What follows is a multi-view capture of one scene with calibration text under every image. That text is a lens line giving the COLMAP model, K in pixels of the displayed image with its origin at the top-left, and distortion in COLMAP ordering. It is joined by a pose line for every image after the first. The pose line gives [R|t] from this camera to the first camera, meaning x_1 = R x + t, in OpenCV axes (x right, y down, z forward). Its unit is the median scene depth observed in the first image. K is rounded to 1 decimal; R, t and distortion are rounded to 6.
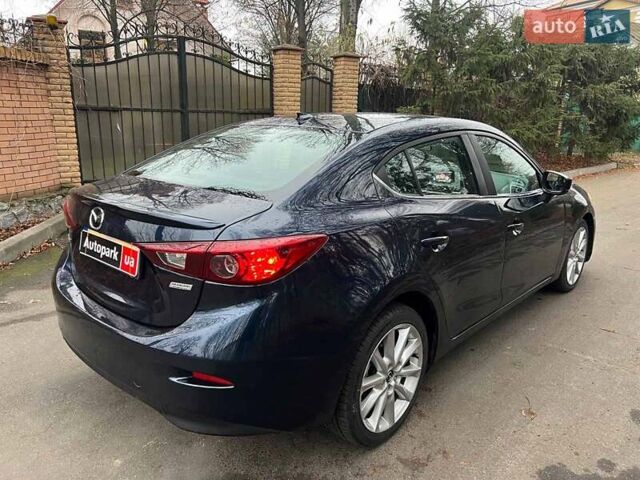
lens RADIAL K [[486.4, 0, 318.4], [0, 486.4, 237.1], [0, 0, 1]] dist [0.050359, -0.066205]
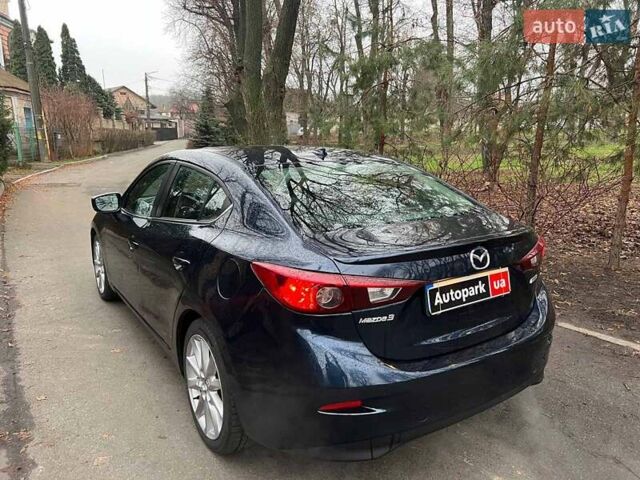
lens RADIAL K [[479.4, 0, 318.6], [0, 479.4, 233.2], [0, 0, 1]] dist [0.046938, -0.003597]
pose [[0.240082, -0.198821, 0.950174, -0.352088], [0.235396, 0.961512, 0.141715, -0.074424], [-0.941780, 0.189644, 0.277644, 0.243471]]
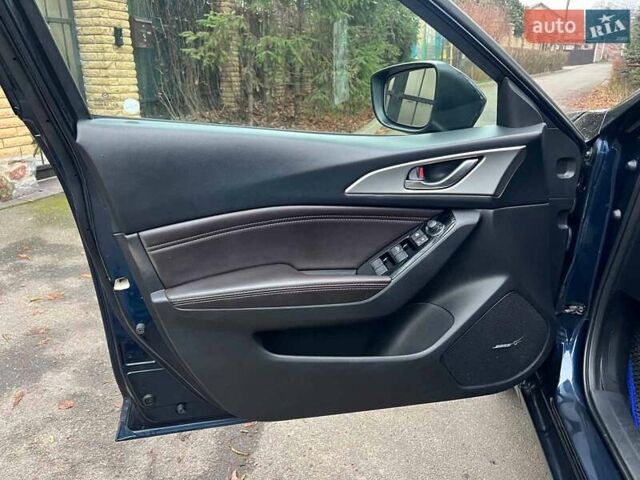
lens RADIAL K [[486.4, 0, 318.4], [0, 486.4, 237.1], [0, 0, 1]] dist [0.050359, -0.066205]
pose [[0.840232, -0.189757, 0.507940, -0.060563], [0.140692, 0.980978, 0.133742, -0.080774], [-0.523656, -0.040911, 0.850947, 0.498428]]
